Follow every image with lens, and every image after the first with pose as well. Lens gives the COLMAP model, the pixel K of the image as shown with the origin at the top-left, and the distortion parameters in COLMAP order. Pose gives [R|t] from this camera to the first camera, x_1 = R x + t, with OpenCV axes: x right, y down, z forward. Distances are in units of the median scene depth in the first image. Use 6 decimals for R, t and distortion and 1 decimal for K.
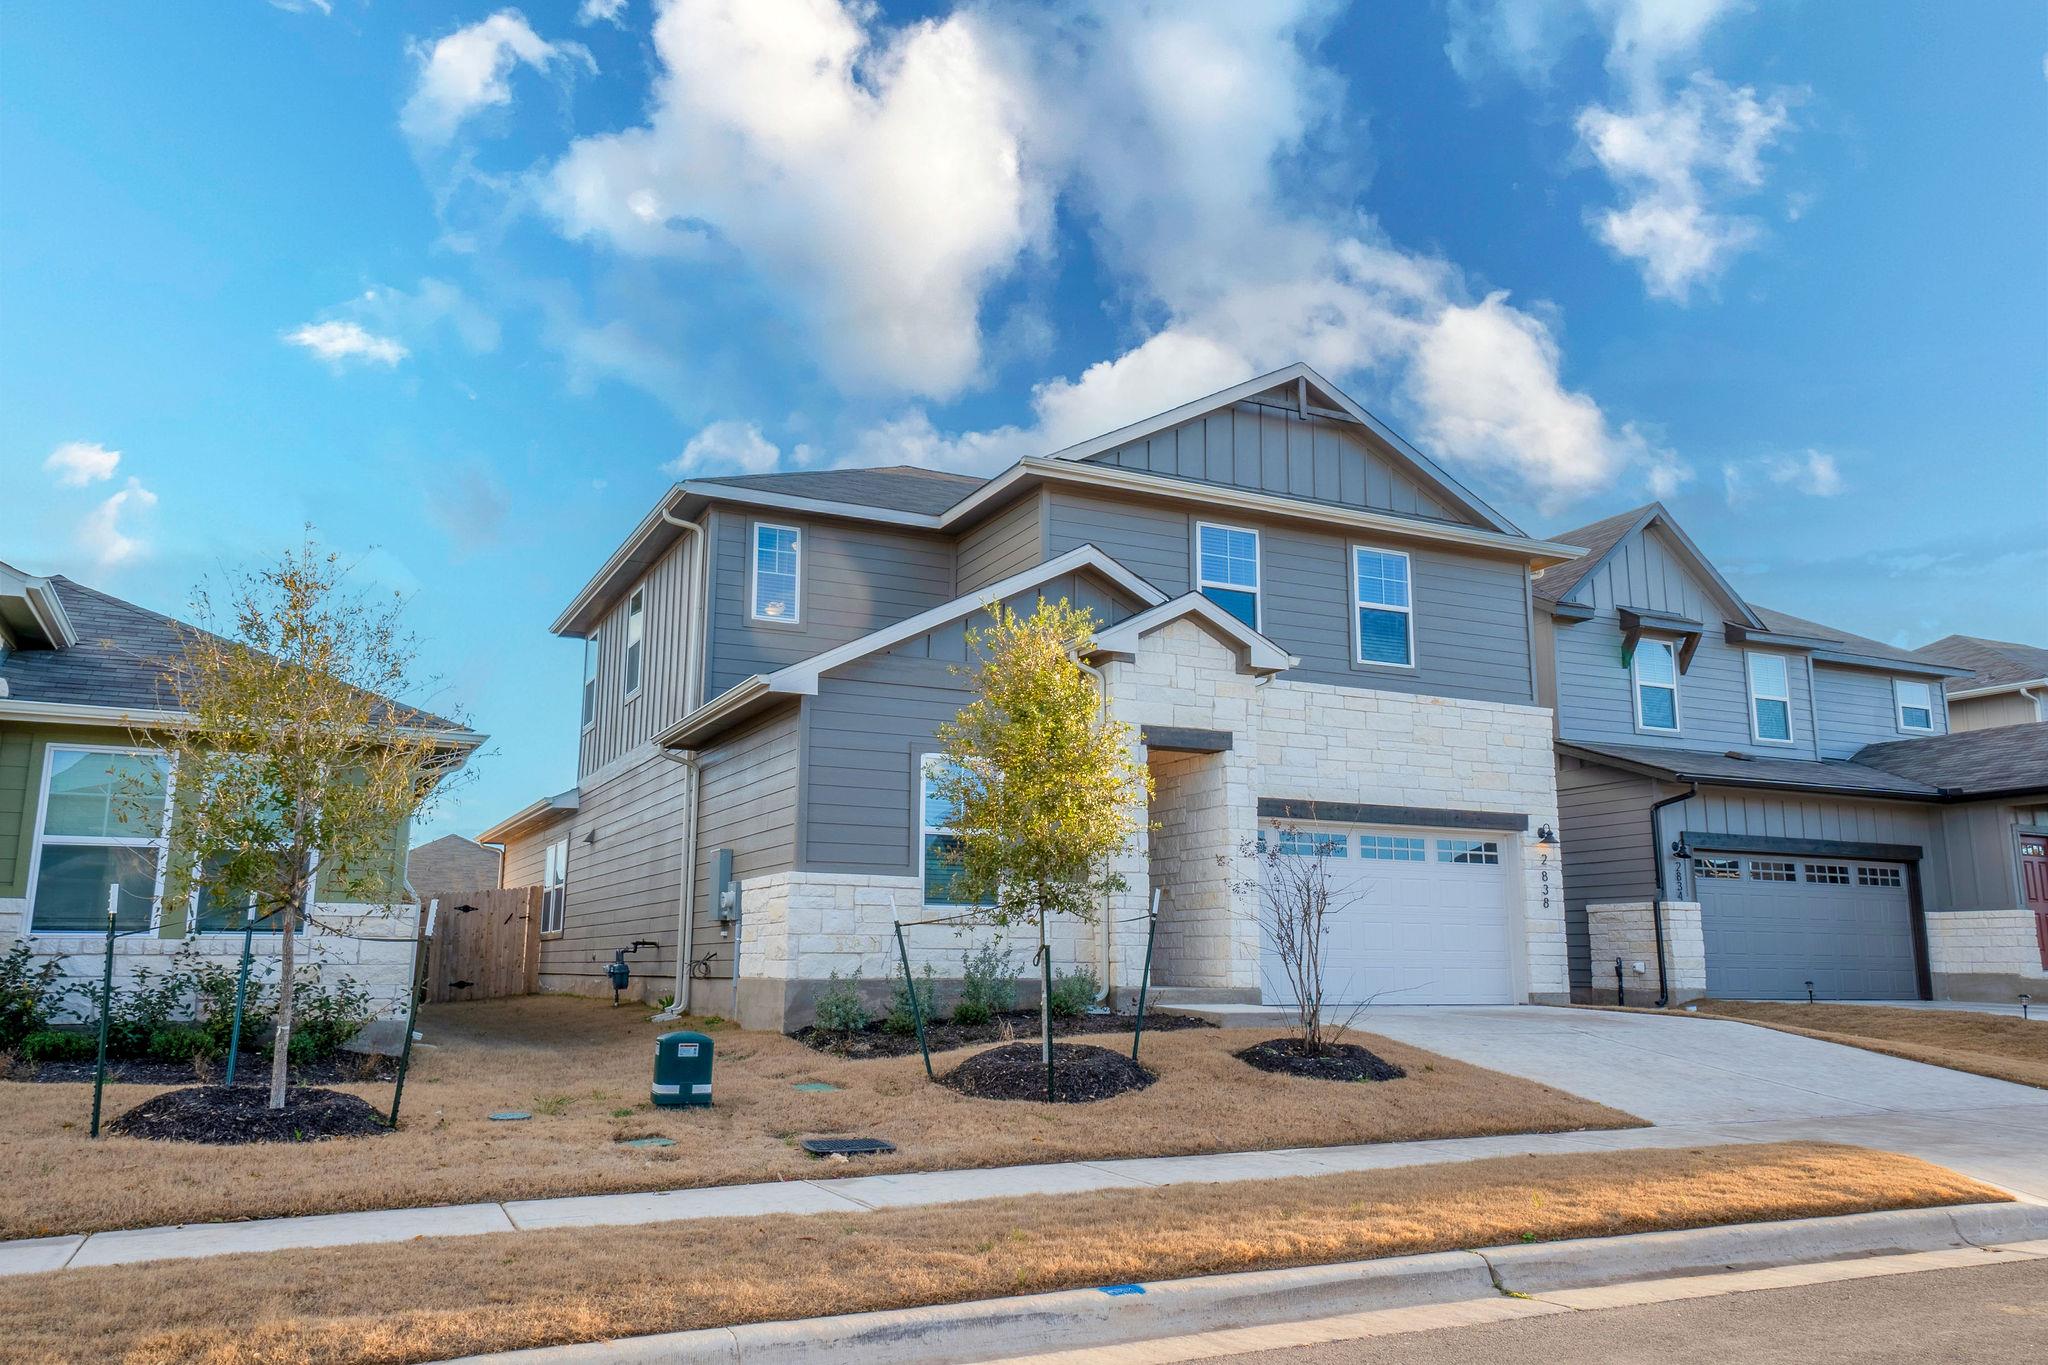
lens RADIAL K [[1507.7, 0, 1014.6], [0, 1507.7, 674.8], [0, 0, 1]] dist [0.032467, 0.011508]
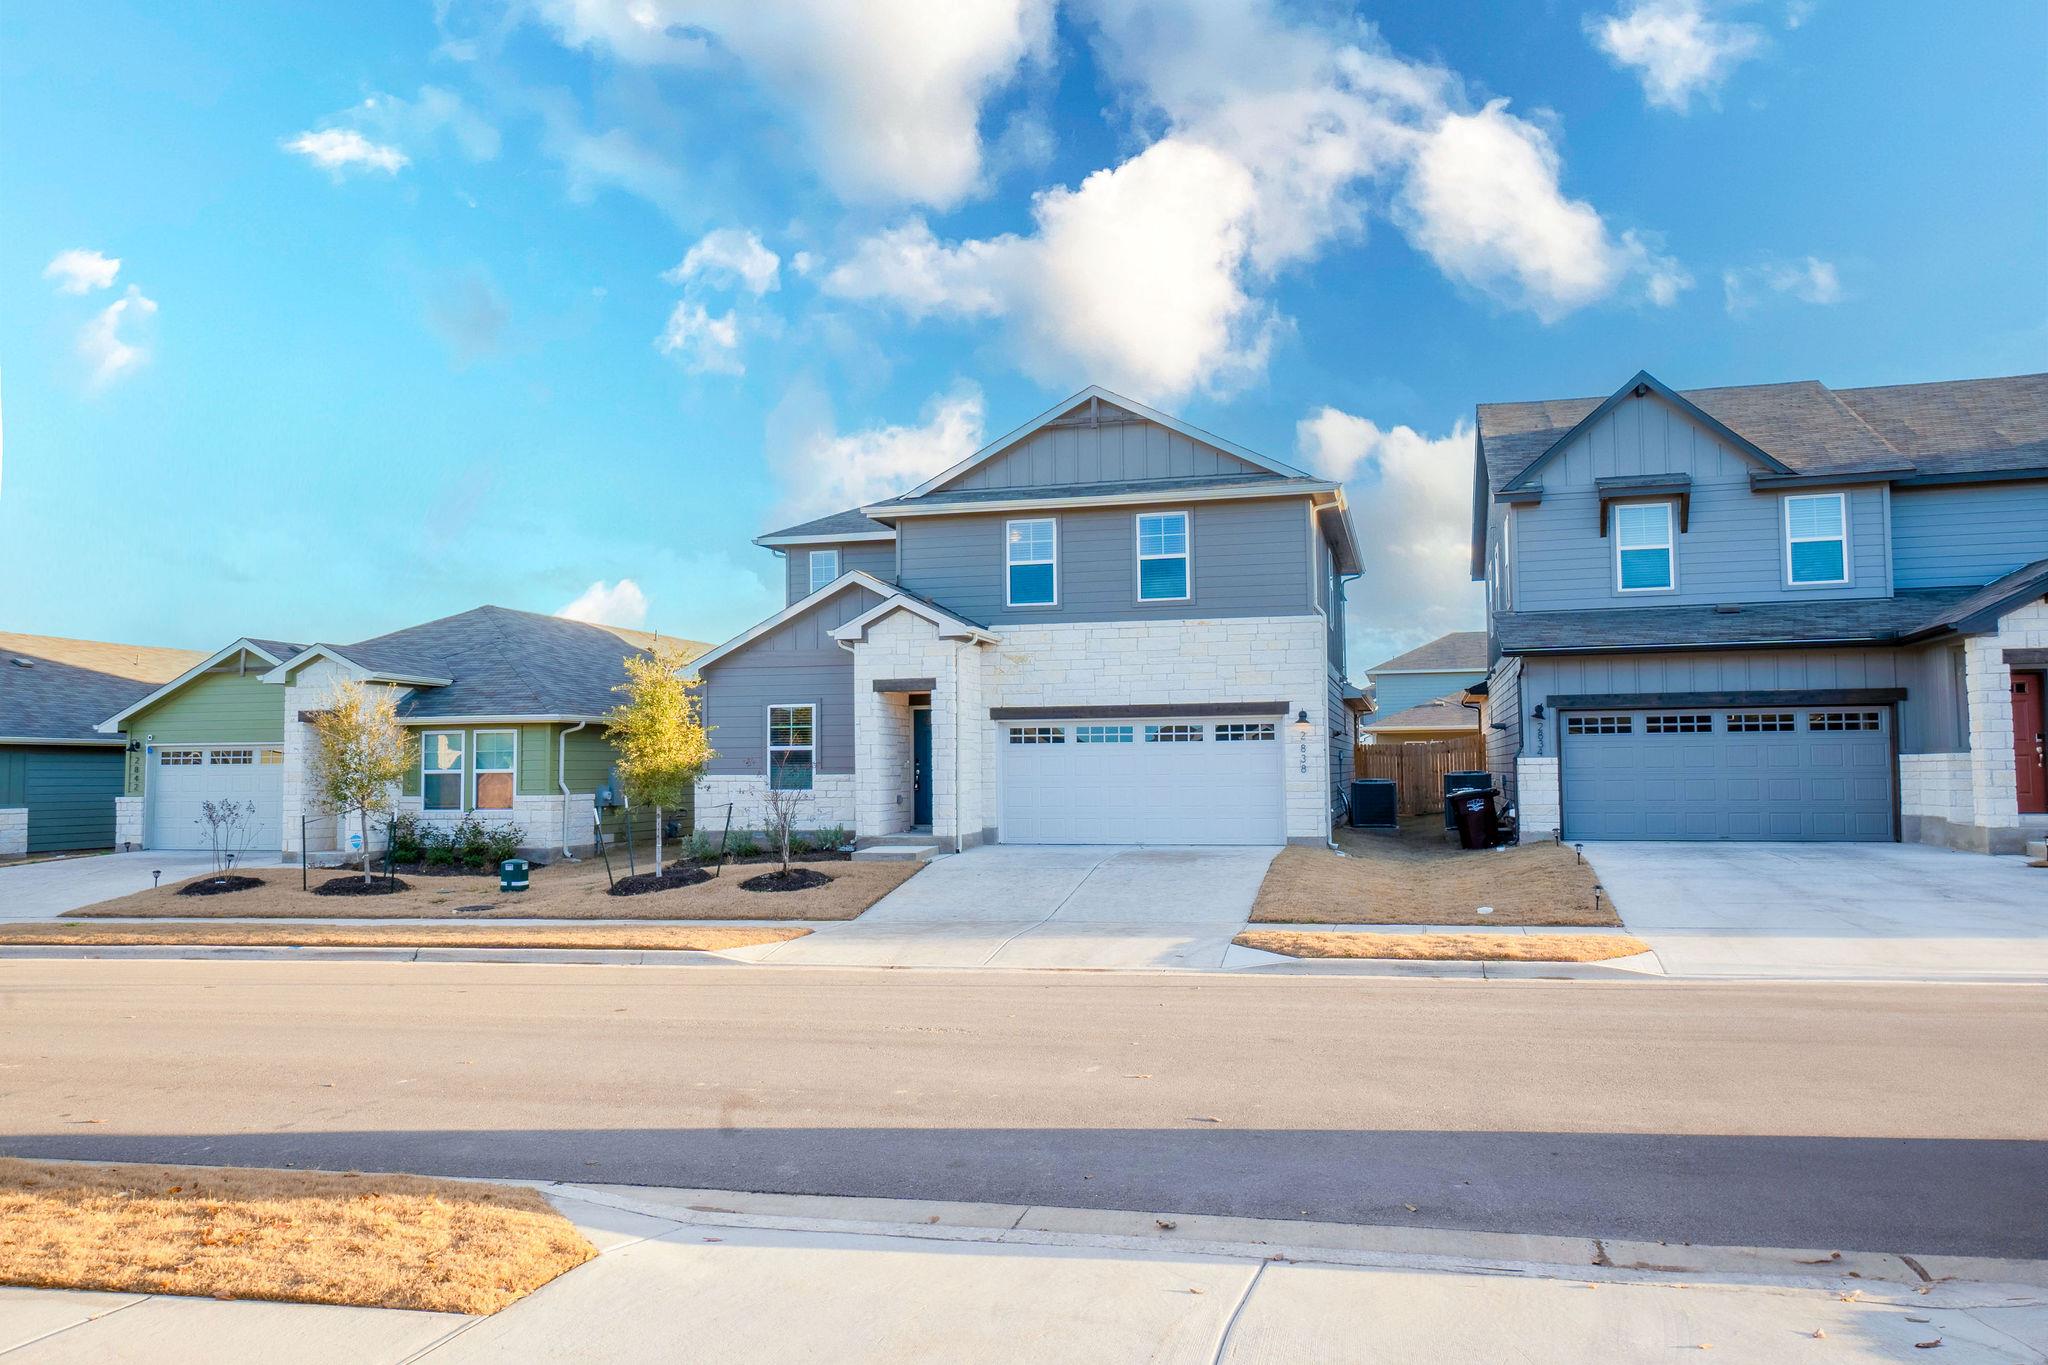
lens RADIAL K [[1507.7, 0, 1027.7], [0, 1507.7, 684.7], [0, 0, 1]] dist [0.032467, 0.011508]
pose [[0.763813, -0.049458, -0.643540, 1.032905], [0.136679, 0.986842, 0.086381, -0.065762], [0.630801, -0.153937, 0.760522, -0.122496]]
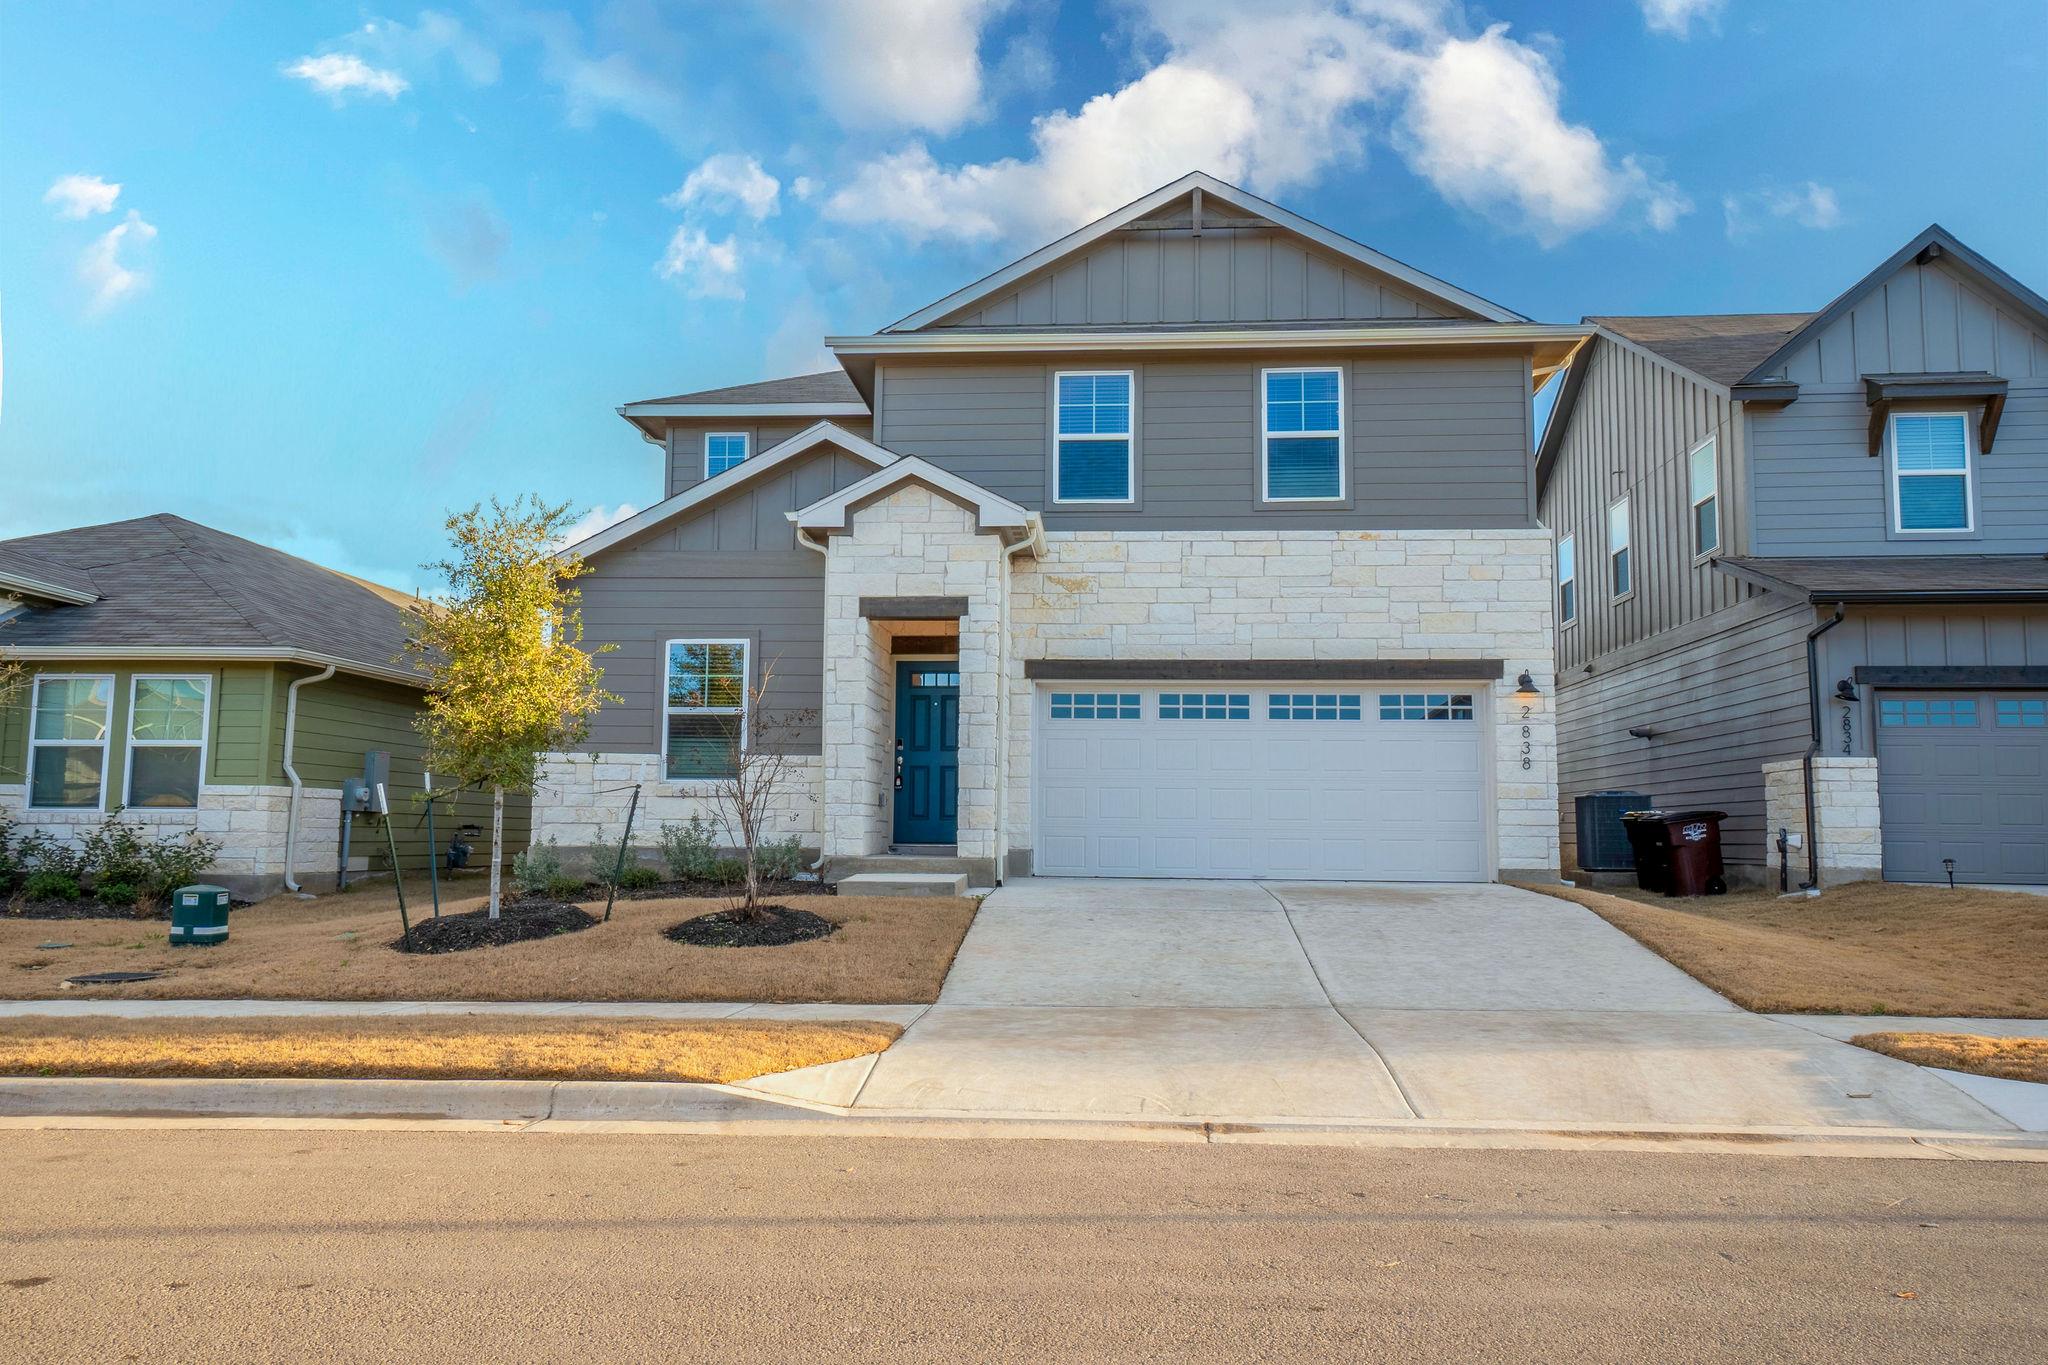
lens RADIAL K [[1507.7, 0, 1021.1], [0, 1507.7, 682.1], [0, 0, 1]] dist [0.032467, 0.011508]
pose [[0.865610, -0.048236, -0.498390, 0.542860], [0.090597, 0.994009, 0.061146, 0.030467], [0.492455, -0.098081, 0.864794, 0.148002]]
